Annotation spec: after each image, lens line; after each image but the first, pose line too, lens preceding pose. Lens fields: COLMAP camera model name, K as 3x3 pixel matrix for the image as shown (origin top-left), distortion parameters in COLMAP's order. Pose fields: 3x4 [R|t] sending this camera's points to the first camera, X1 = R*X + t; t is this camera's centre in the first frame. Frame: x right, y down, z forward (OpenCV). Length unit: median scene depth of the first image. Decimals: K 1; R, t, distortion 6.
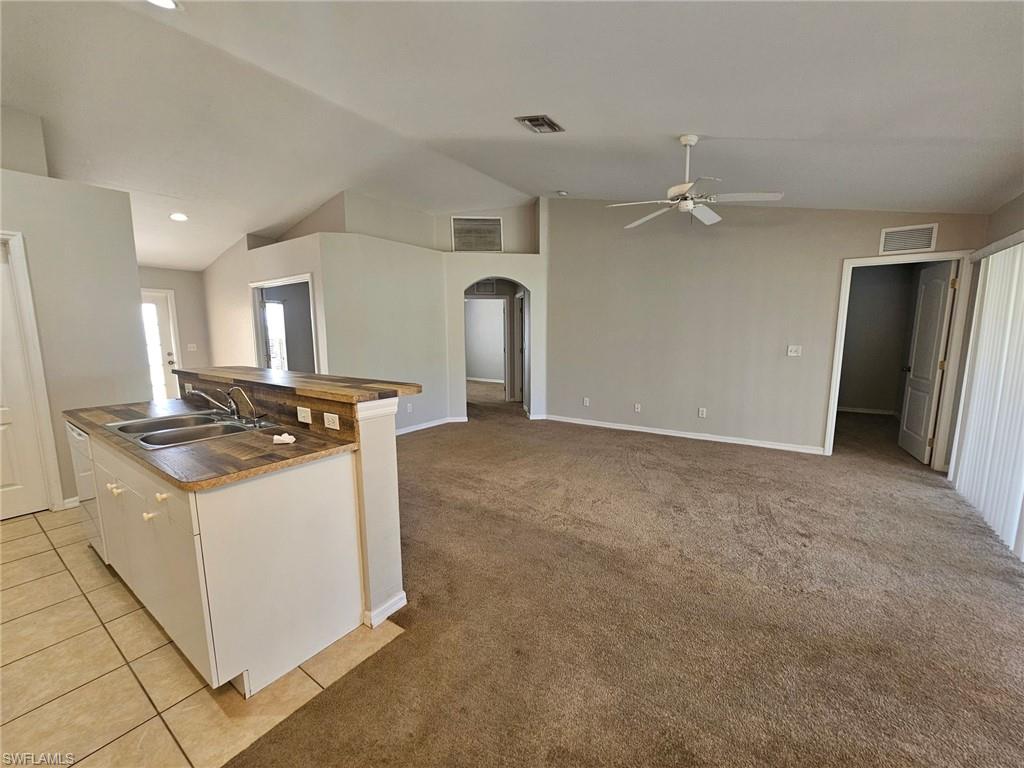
lens RADIAL K [[415.2, 0, 518.0], [0, 415.2, 390.3], [0, 0, 1]] dist [-0.001156, -0.000668]
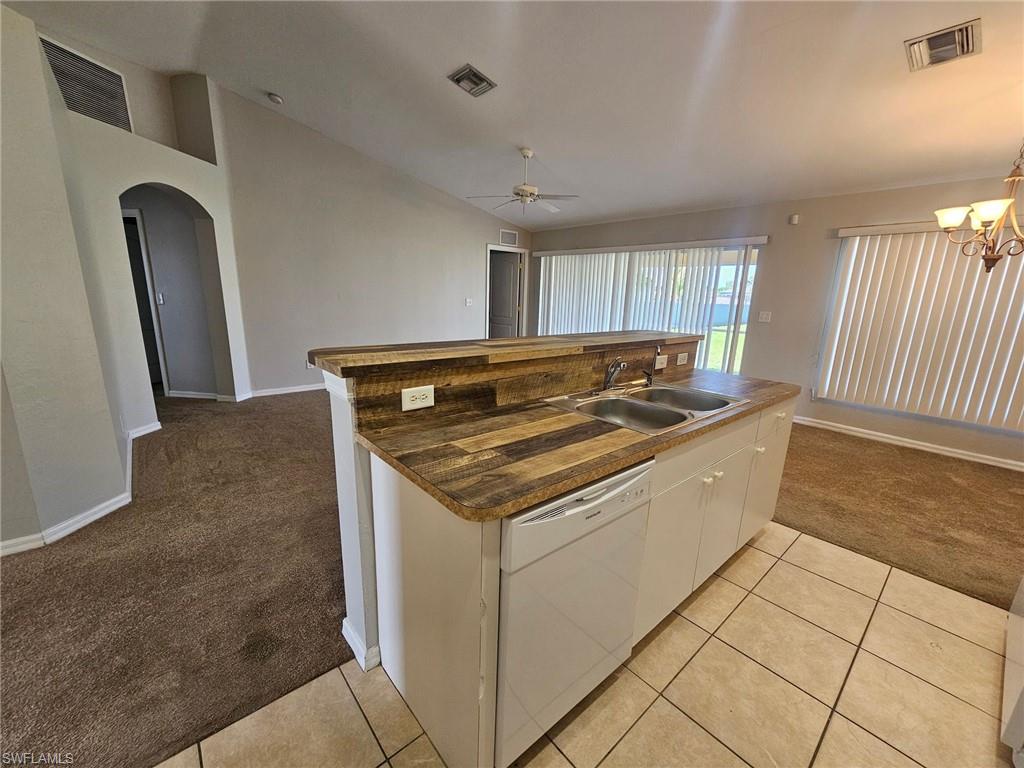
lens RADIAL K [[415.2, 0, 513.6], [0, 415.2, 390.6], [0, 0, 1]] dist [-0.001156, -0.000668]
pose [[0.240663, -0.211212, 0.947349, -1.084198], [0.102701, 0.976098, 0.191532, -0.079837], [-0.965160, 0.051199, 0.256602, 0.690668]]
